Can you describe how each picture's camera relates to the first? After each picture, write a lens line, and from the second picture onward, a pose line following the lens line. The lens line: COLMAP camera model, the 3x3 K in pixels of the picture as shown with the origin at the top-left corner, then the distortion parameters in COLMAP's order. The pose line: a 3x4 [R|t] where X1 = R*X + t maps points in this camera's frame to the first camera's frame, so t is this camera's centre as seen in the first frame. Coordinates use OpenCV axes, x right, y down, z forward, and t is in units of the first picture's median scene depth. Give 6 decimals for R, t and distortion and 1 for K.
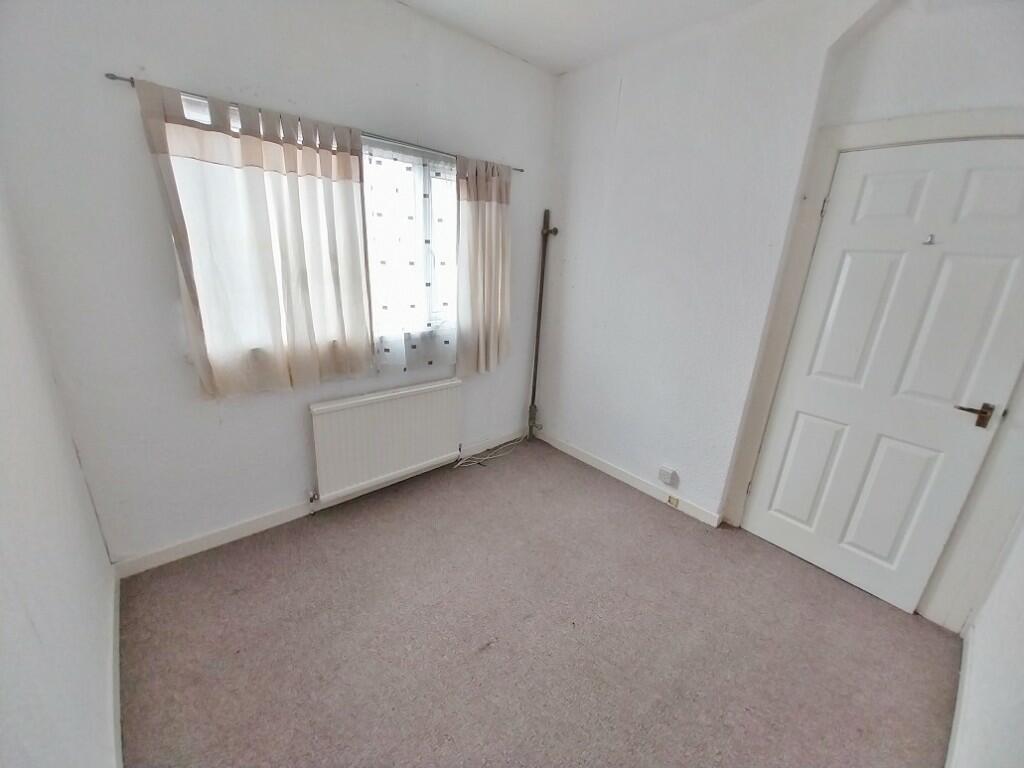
lens RADIAL K [[401.2, 0, 501.4], [0, 401.2, 379.8], [0, 0, 1]] dist [0.015750, -0.016424]
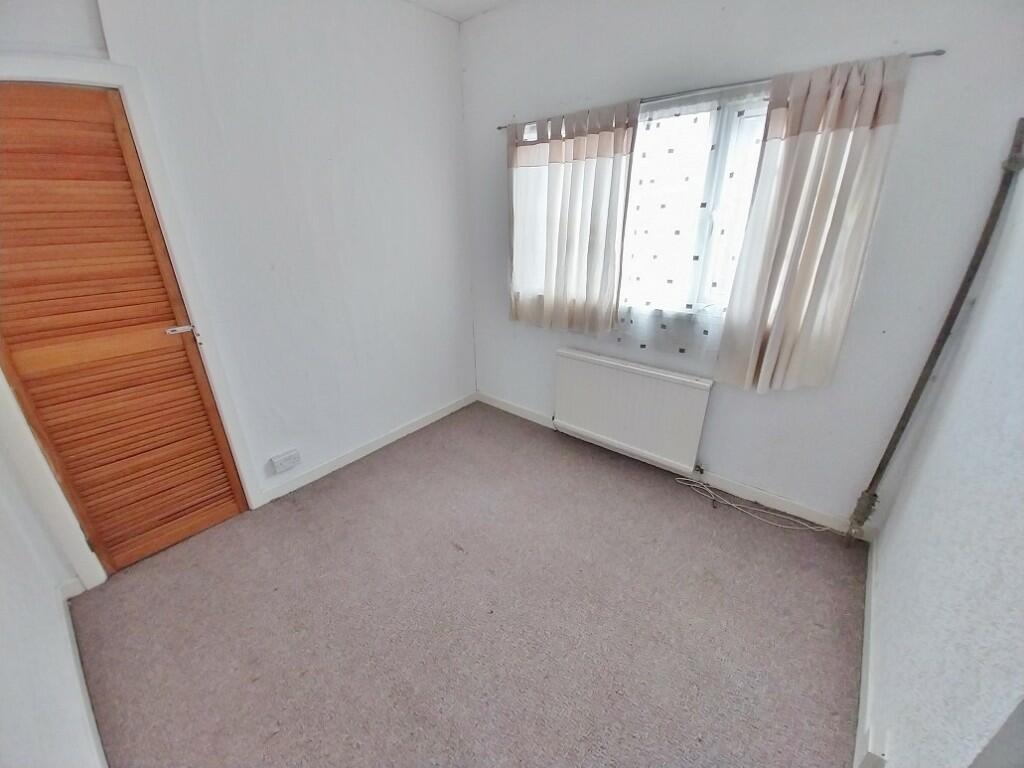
lens RADIAL K [[401.2, 0, 501.4], [0, 401.2, 379.8], [0, 0, 1]] dist [0.015750, -0.016424]
pose [[0.139287, 0.327608, -0.934490, 0.679521], [-0.271258, 0.920216, 0.282172, -0.140094], [0.952375, 0.214185, 0.217041, 0.522711]]
